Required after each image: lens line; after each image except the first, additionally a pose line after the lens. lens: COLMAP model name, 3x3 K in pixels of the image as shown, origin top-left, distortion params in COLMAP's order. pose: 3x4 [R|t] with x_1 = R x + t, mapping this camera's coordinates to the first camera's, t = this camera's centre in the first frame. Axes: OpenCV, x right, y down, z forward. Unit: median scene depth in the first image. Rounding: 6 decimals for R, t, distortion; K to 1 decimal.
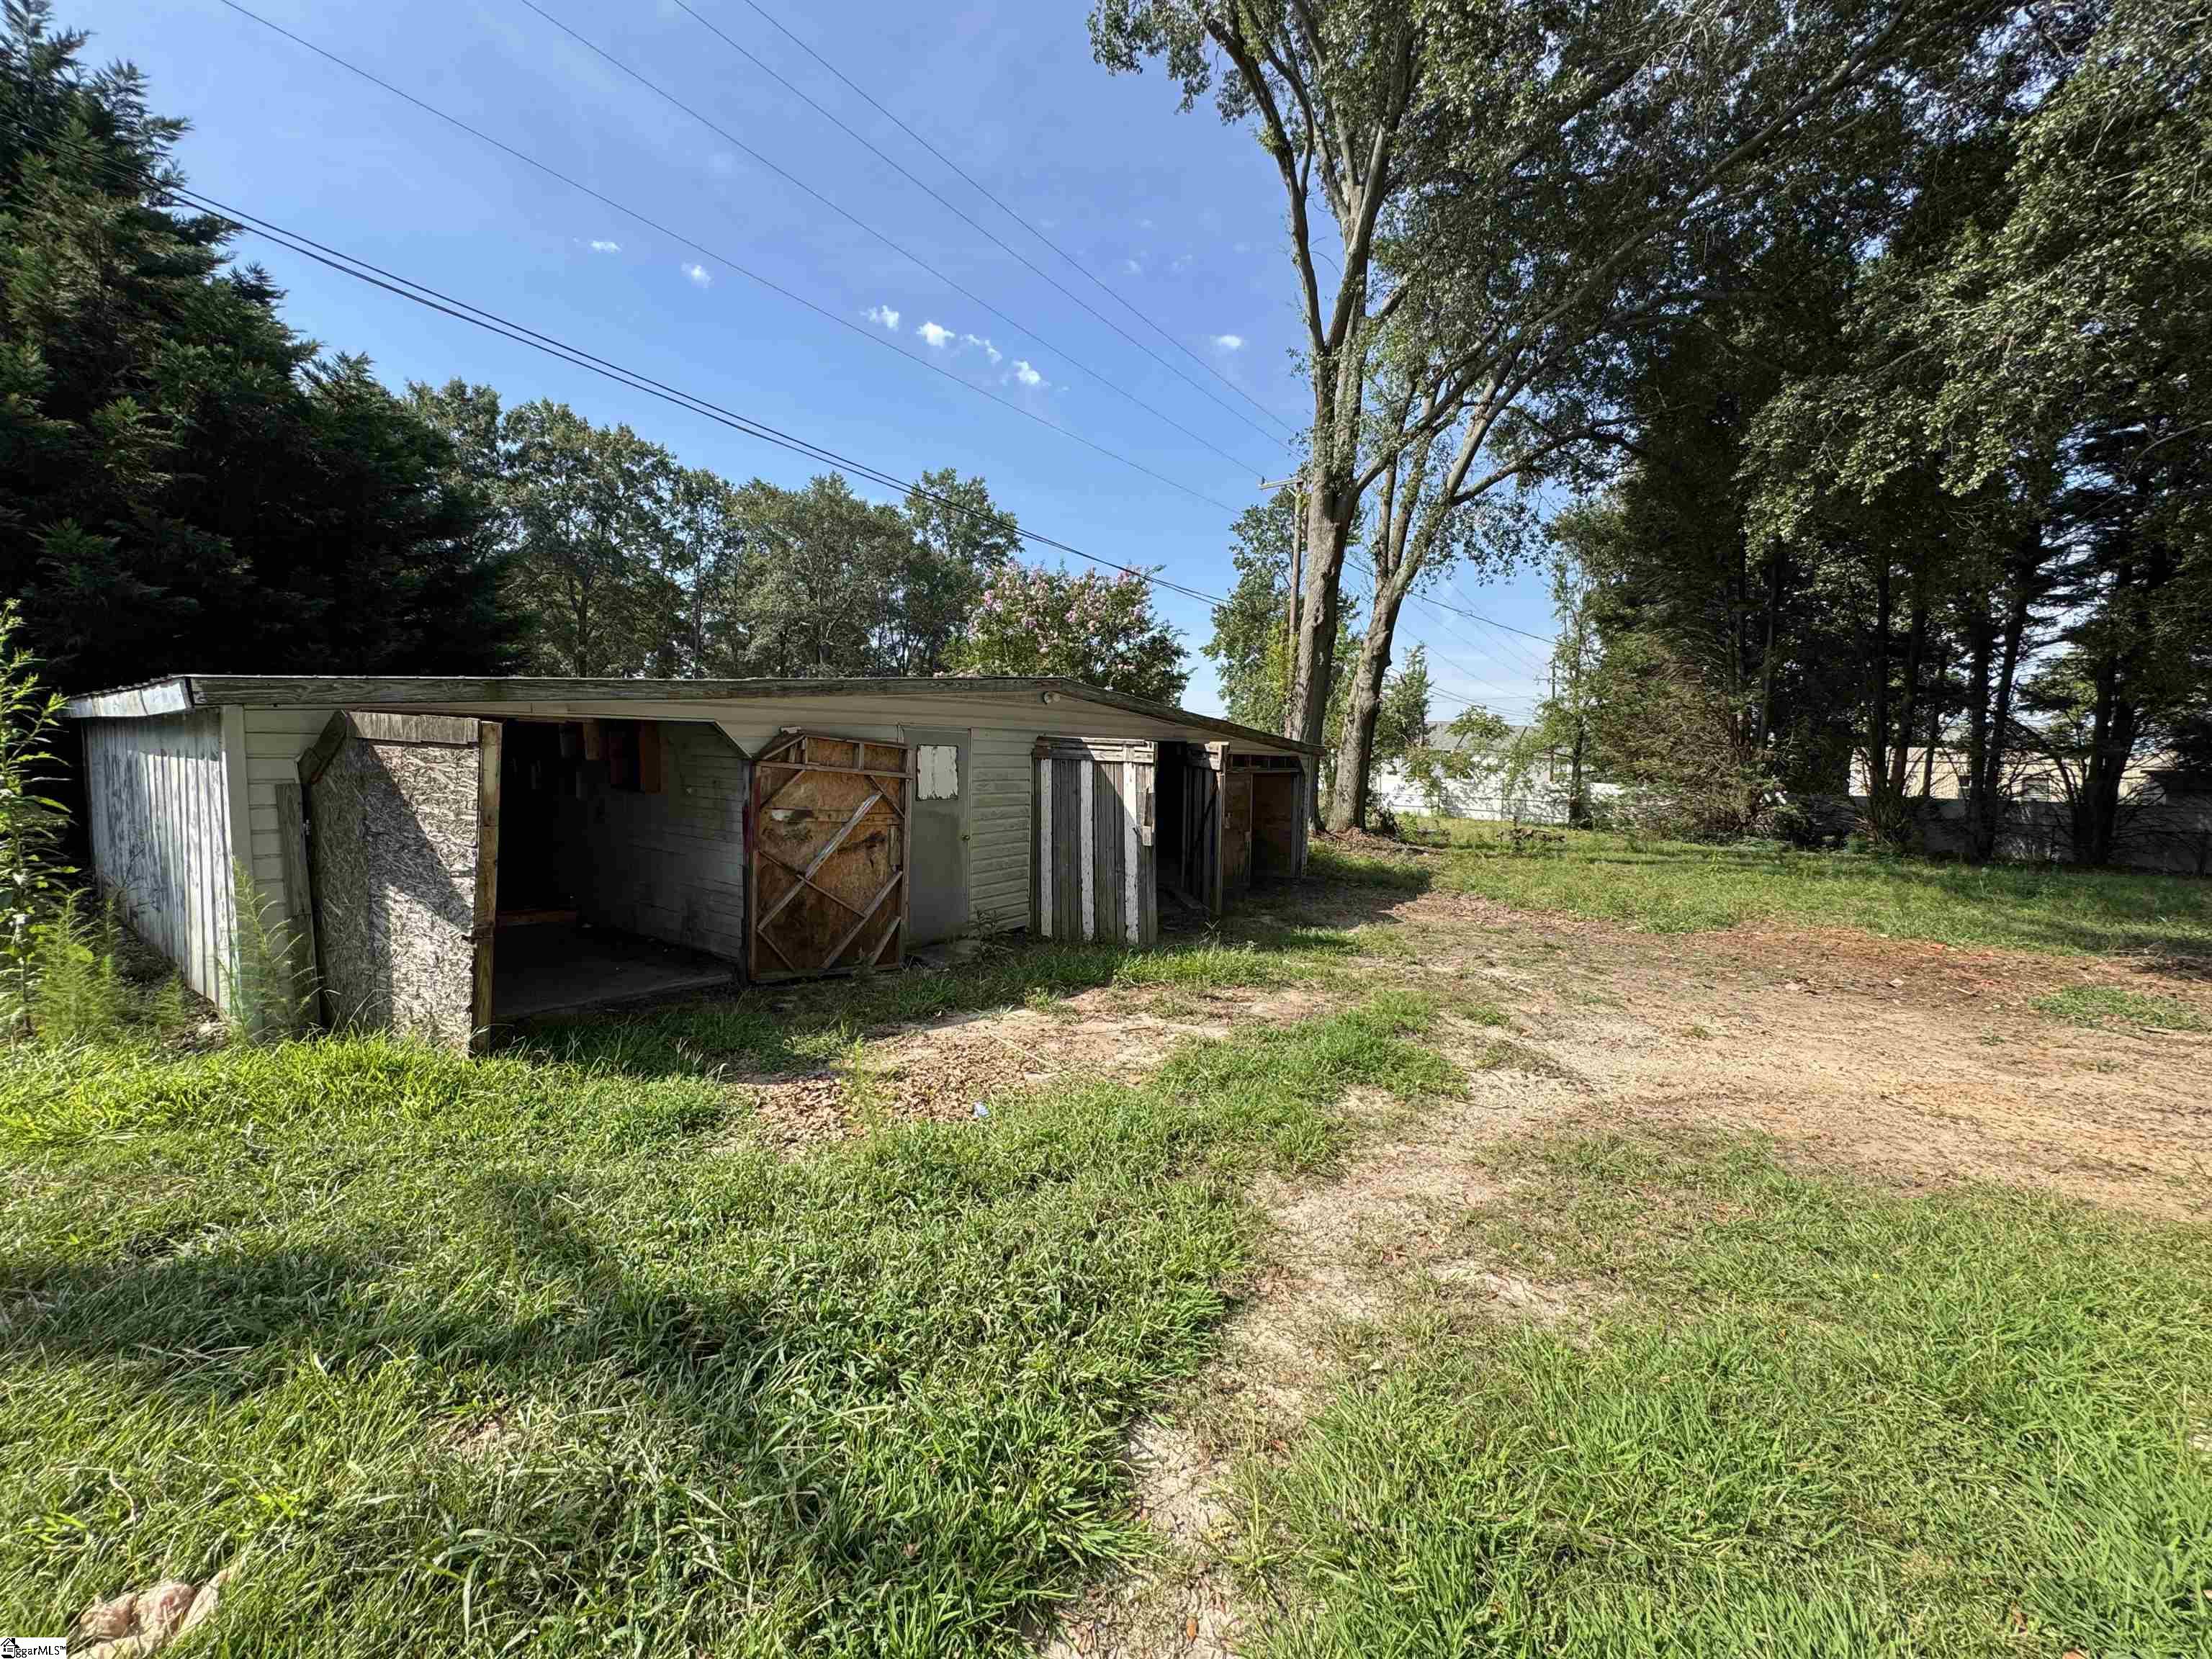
lens RADIAL K [[883.5, 0, 1104.6], [0, 883.5, 830.4], [0, 0, 1]] dist [-0.000150, 0.000064]
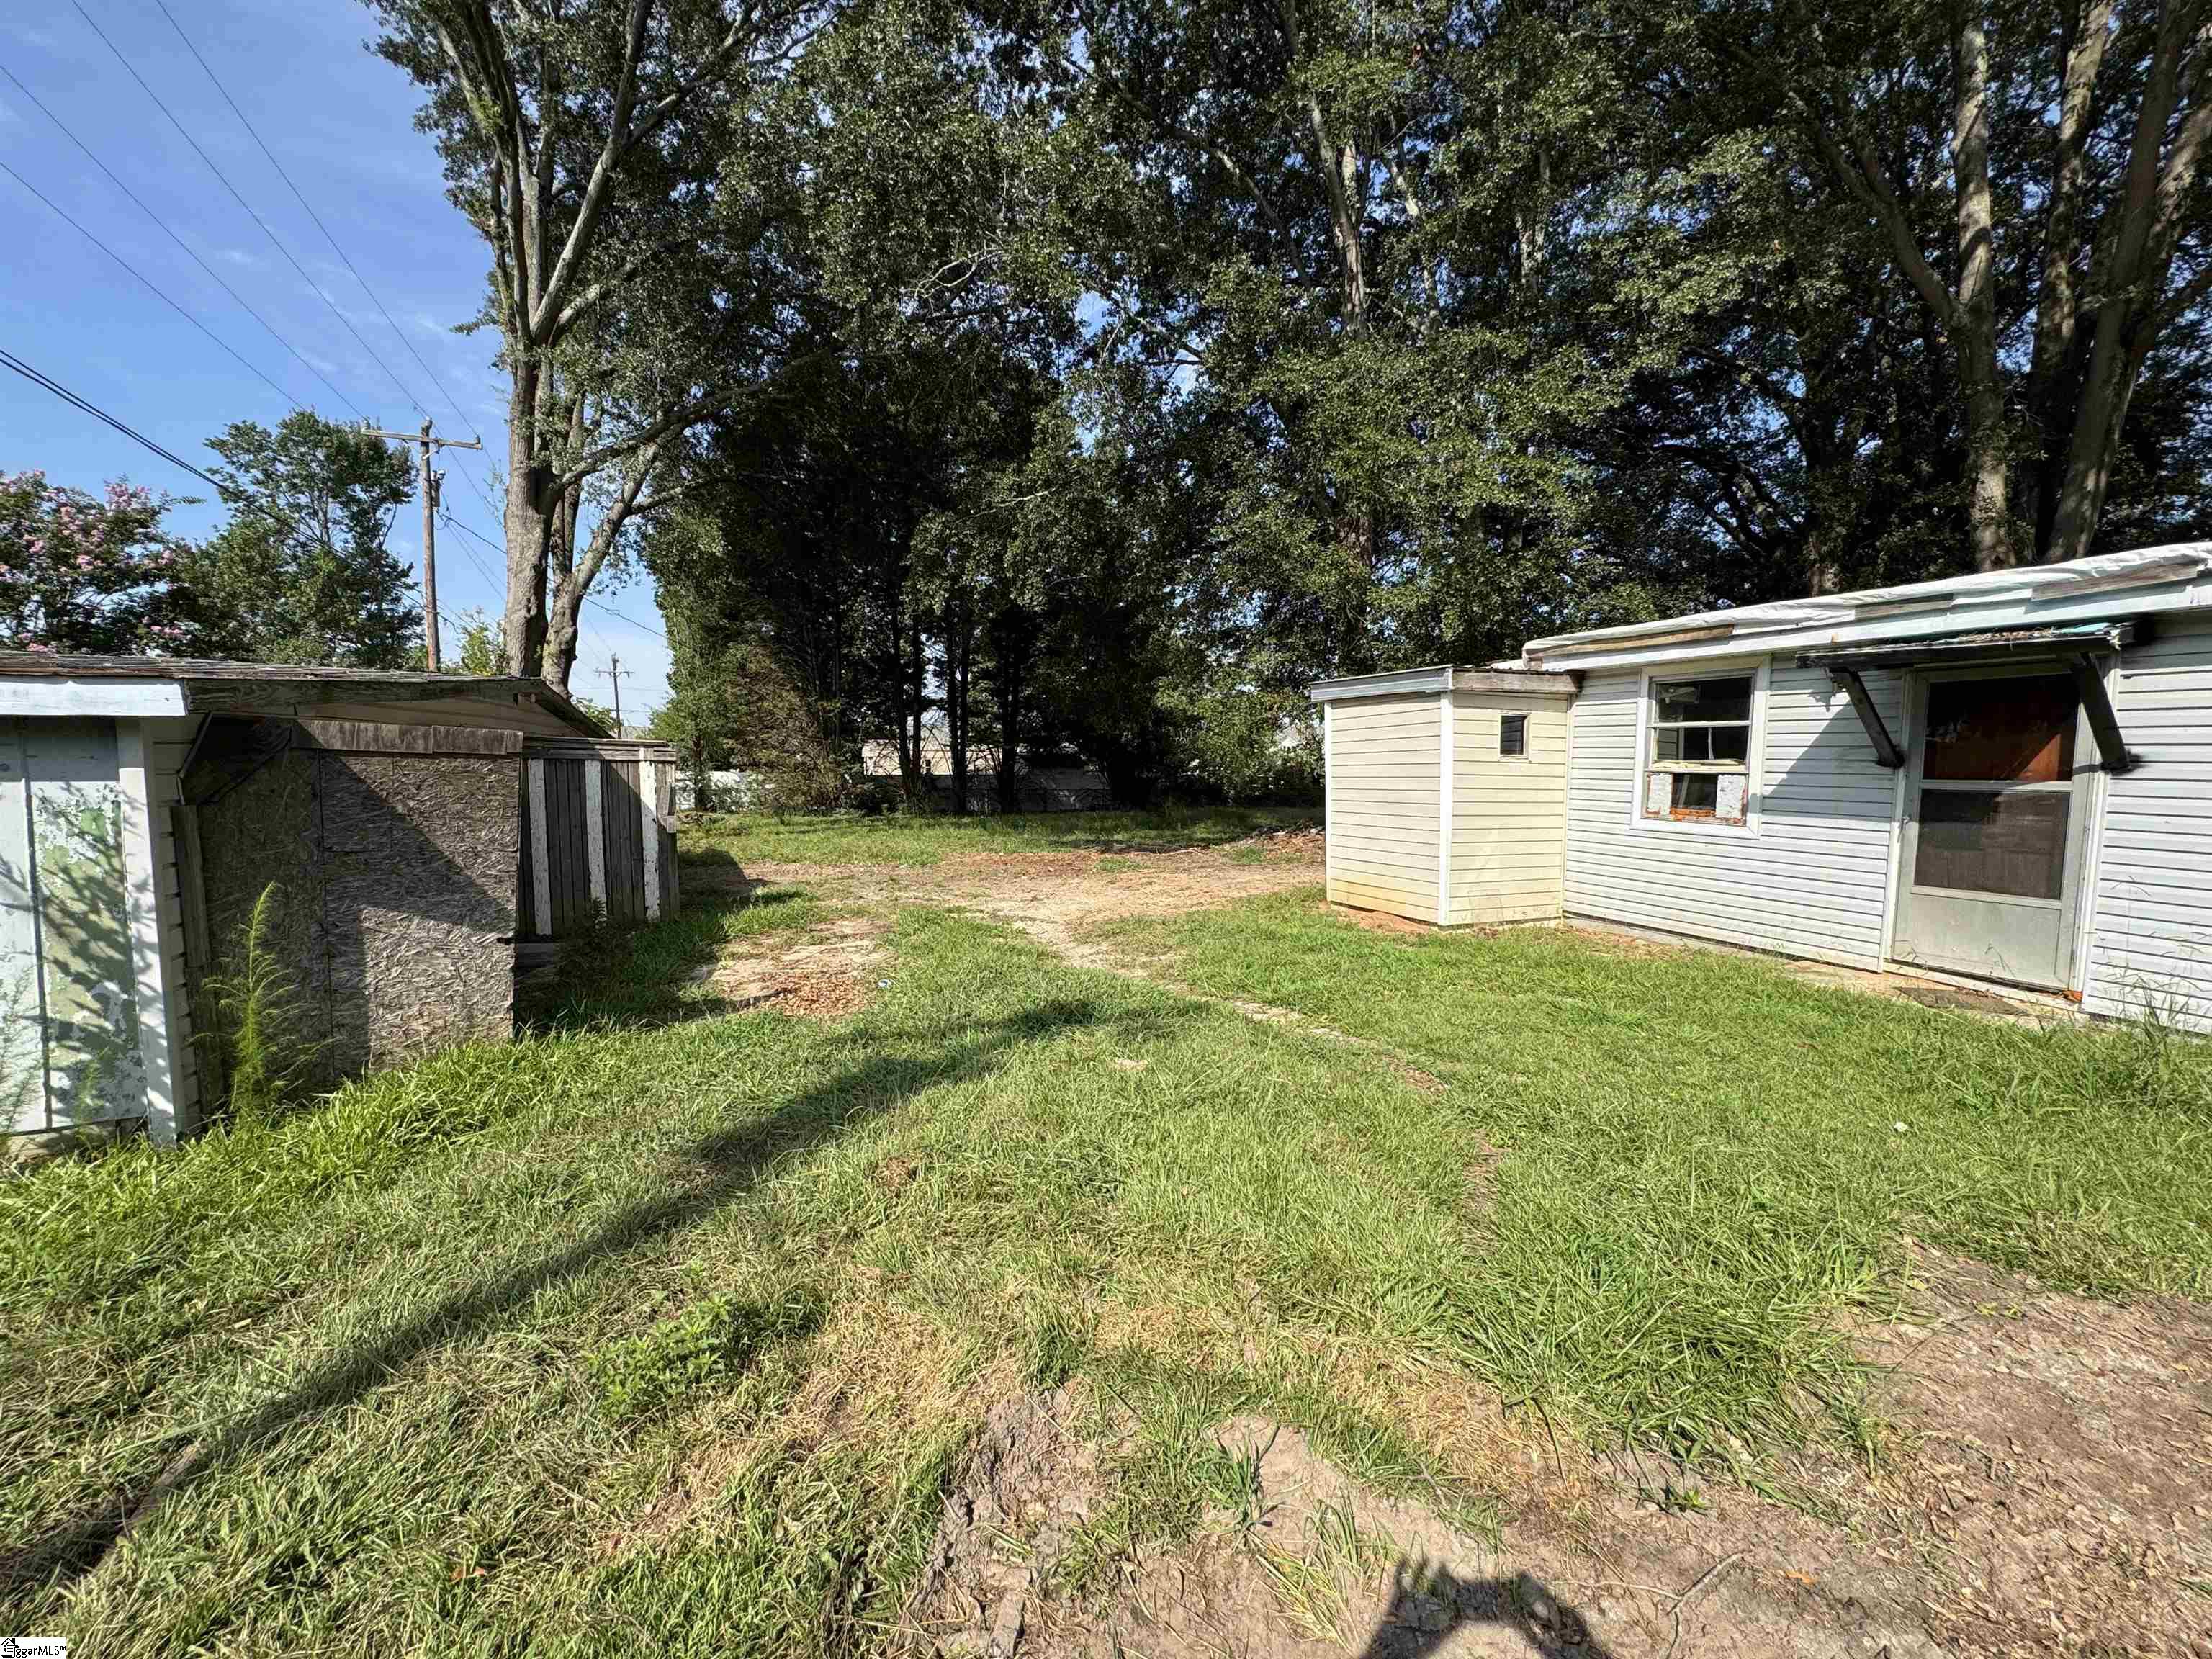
lens RADIAL K [[883.5, 0, 1098.7], [0, 883.5, 830.2], [0, 0, 1]] dist [-0.000150, 0.000064]
pose [[0.521737, -0.085739, 0.848787, -0.619608], [0.076319, 0.995638, 0.053661, -0.005093], [-0.849686, 0.036782, 0.526005, -0.080772]]
